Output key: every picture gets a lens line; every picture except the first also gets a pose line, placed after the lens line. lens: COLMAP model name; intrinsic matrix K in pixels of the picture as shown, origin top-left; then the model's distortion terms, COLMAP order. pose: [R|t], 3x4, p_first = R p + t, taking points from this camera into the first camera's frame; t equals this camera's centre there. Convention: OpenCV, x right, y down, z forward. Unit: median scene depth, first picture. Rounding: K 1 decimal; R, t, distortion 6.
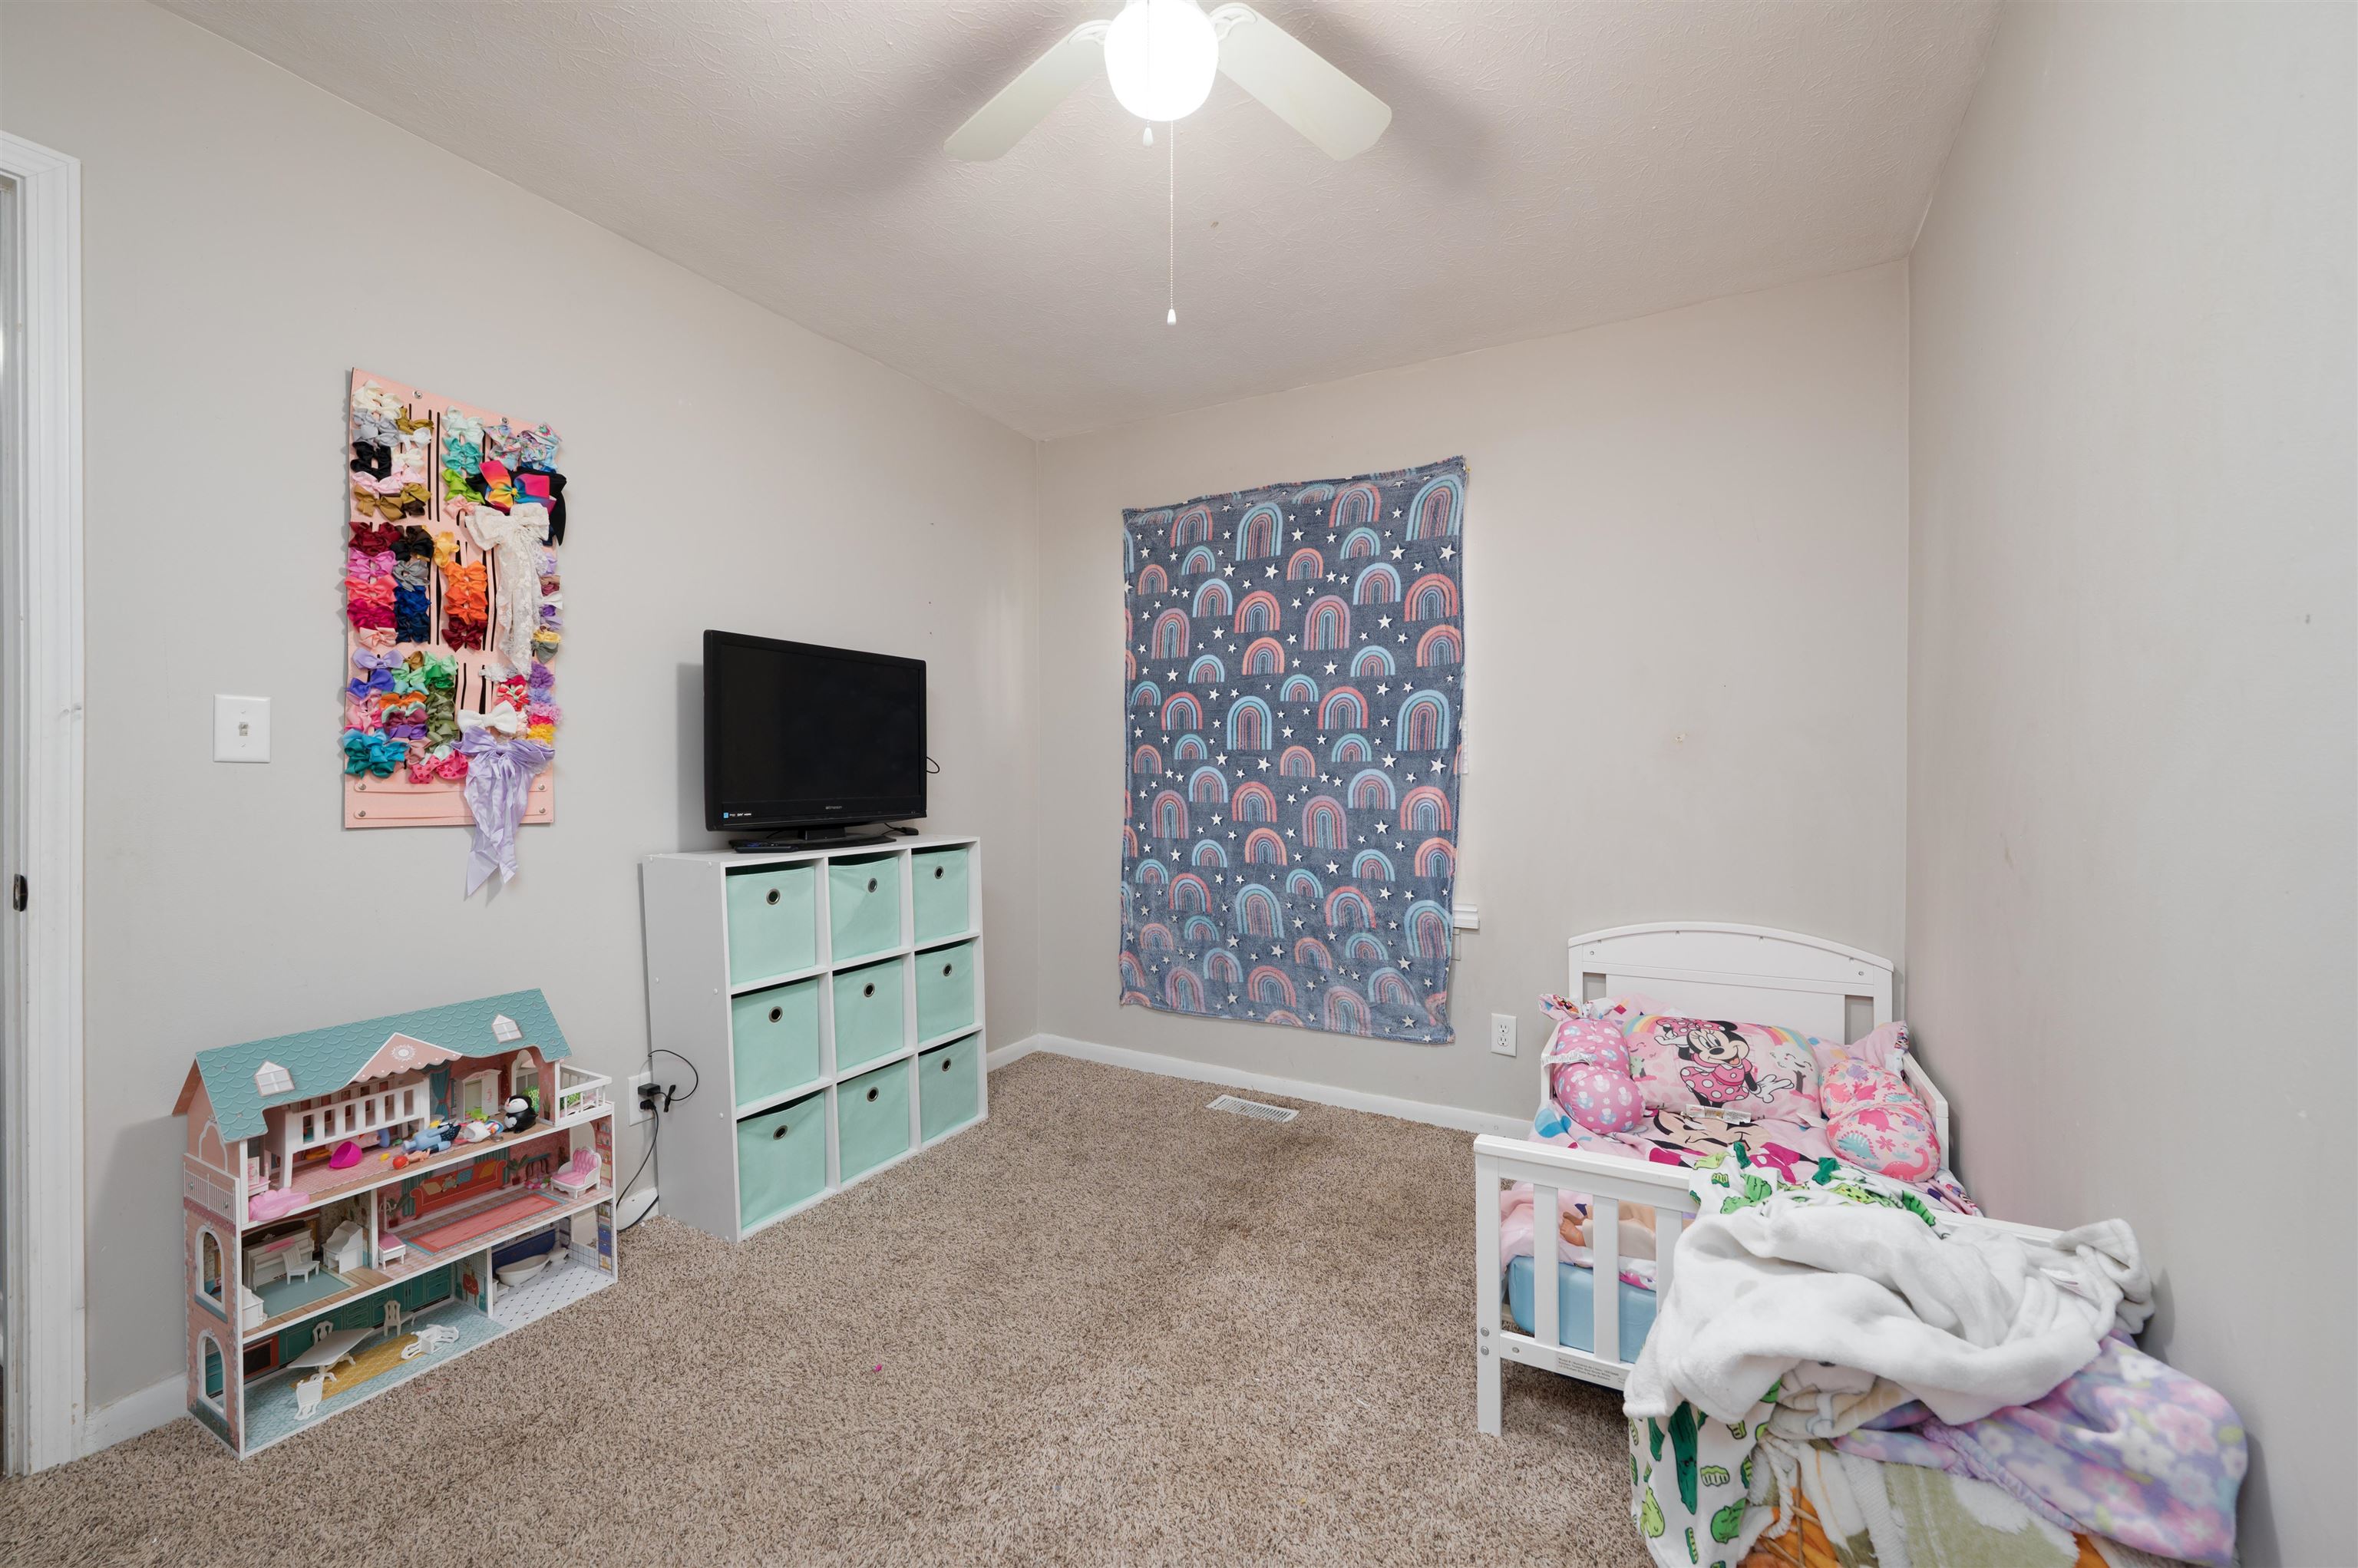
lens RADIAL K [[952.5, 0, 1174.6], [0, 952.5, 778.5], [0, 0, 1]] dist [-0.001602, -0.000084]
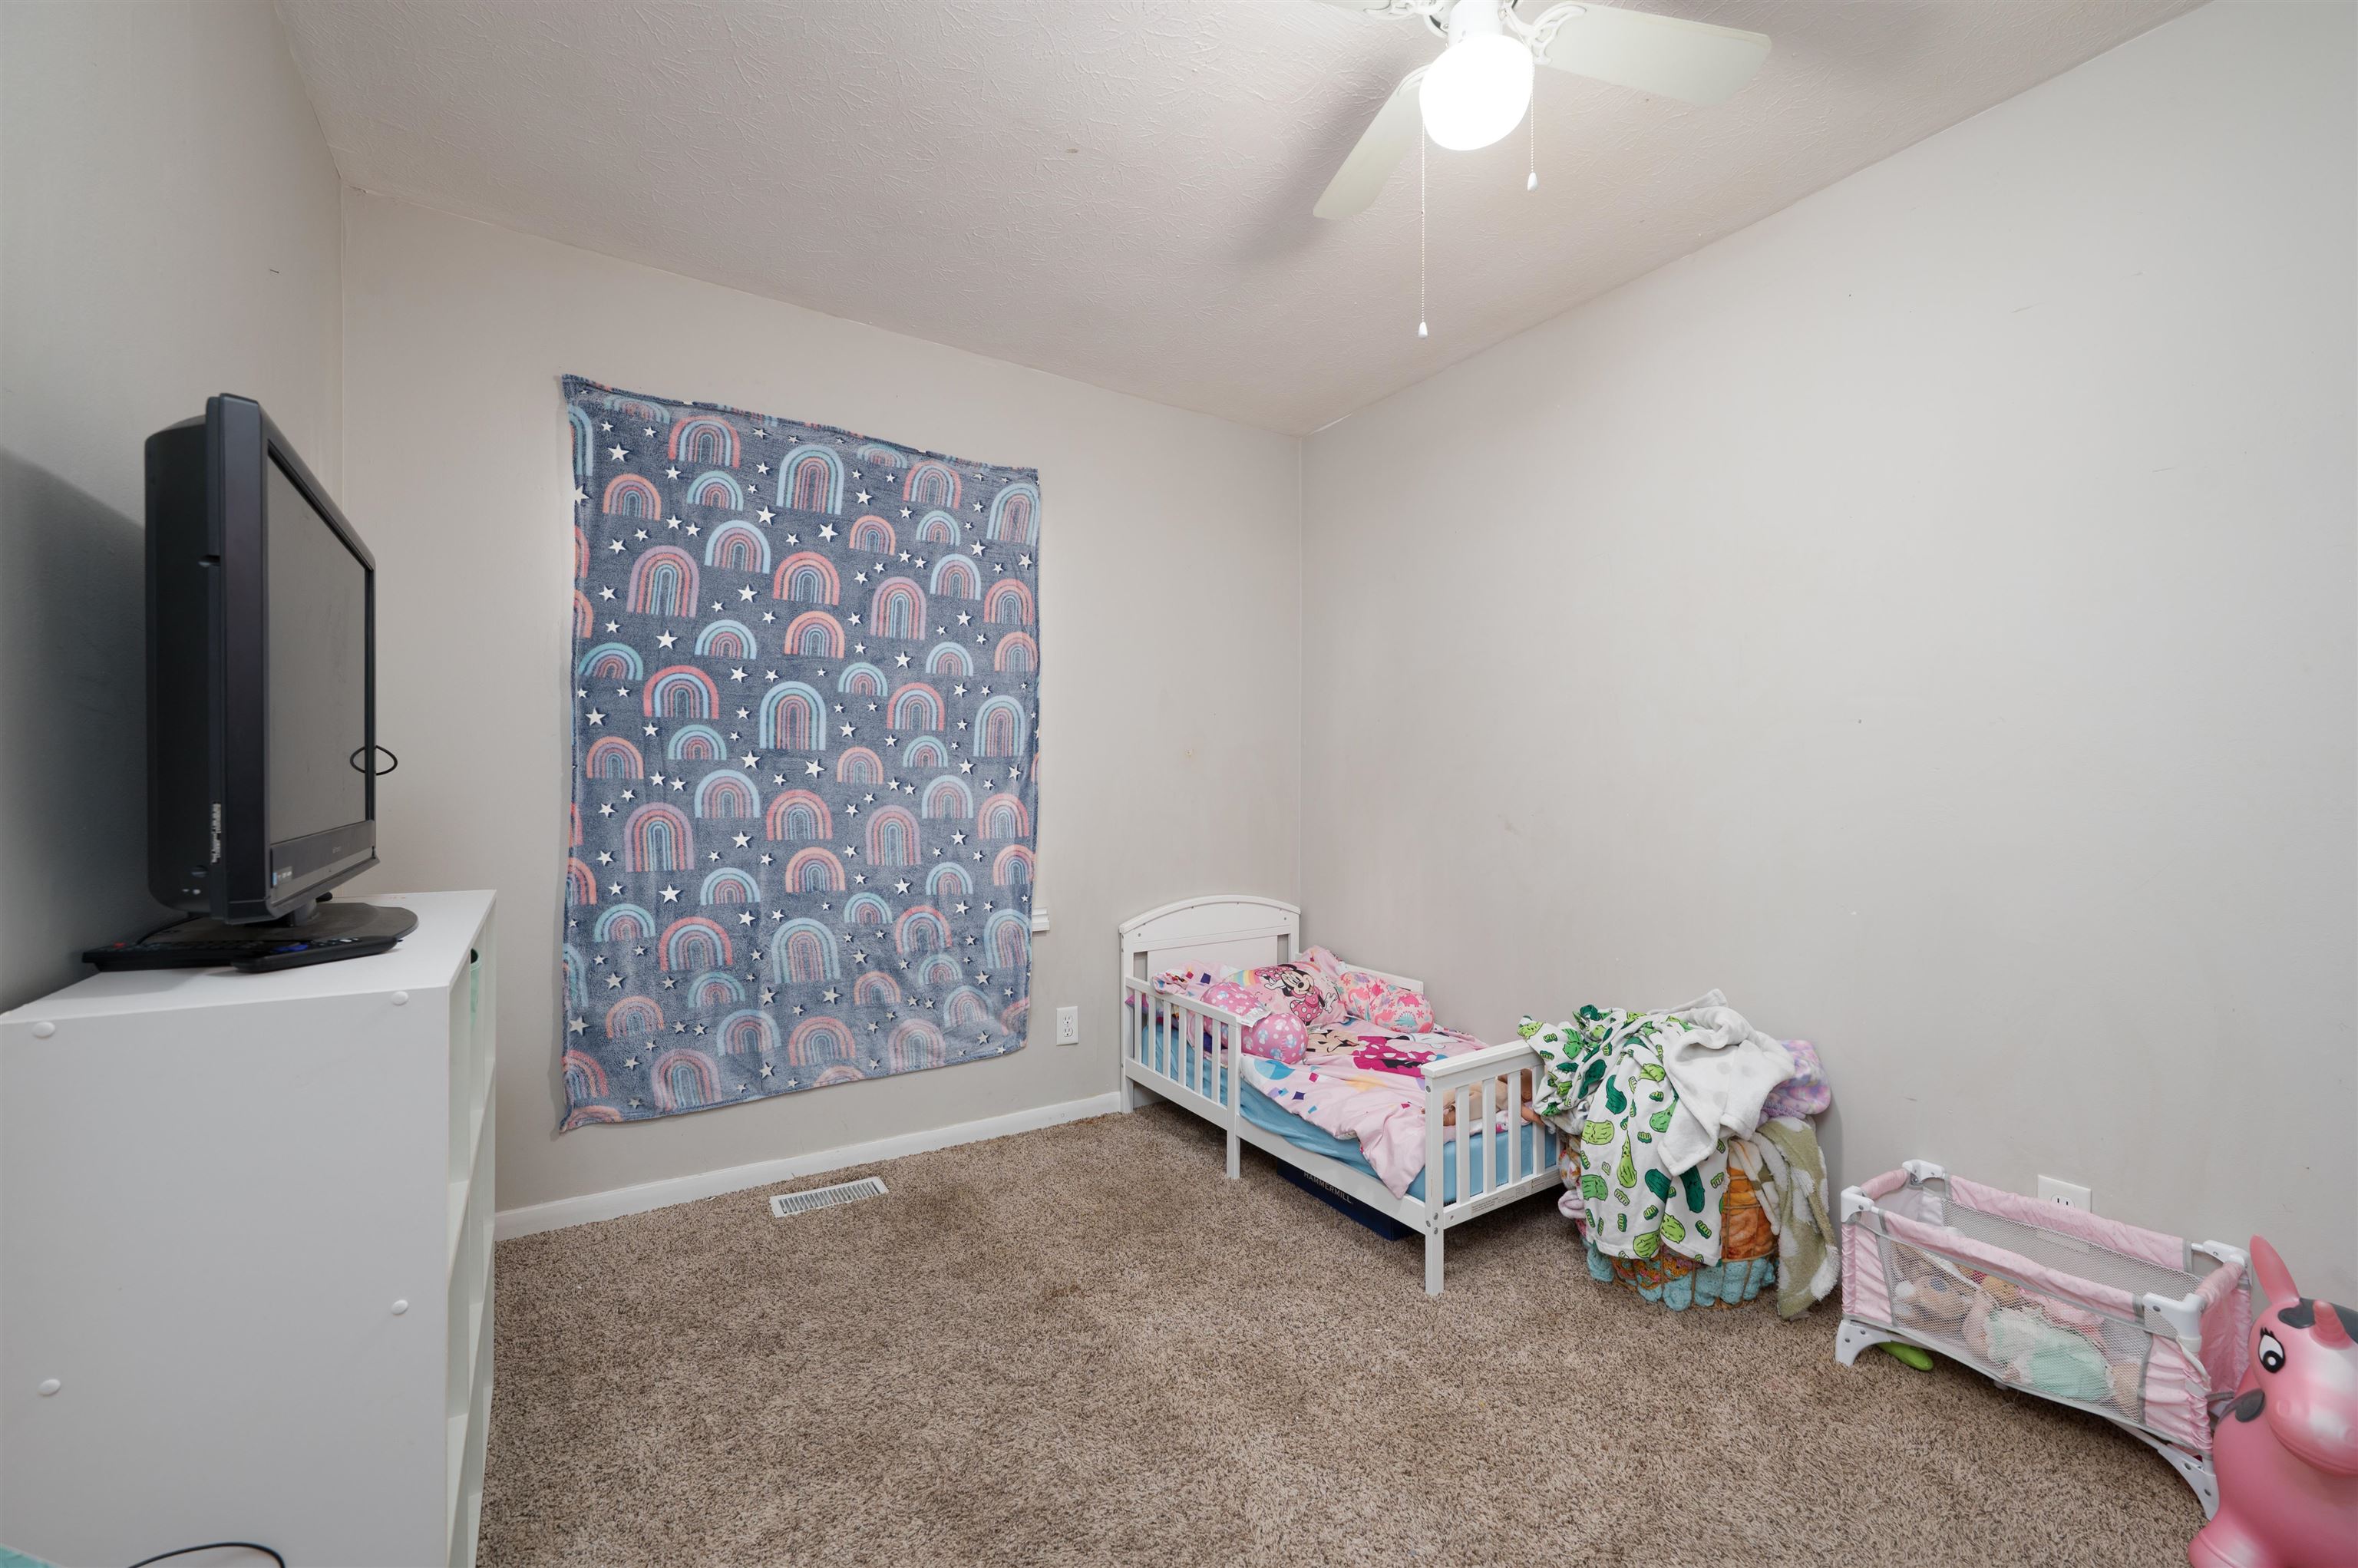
lens RADIAL K [[952.5, 0, 1181.1], [0, 952.5, 785.0], [0, 0, 1]] dist [-0.001602, -0.000084]
pose [[0.454579, -0.001401, 0.890705, -0.493742], [0.001399, 0.999999, 0.000860, -0.000931], [-0.890705, 0.000855, 0.454580, 0.364944]]
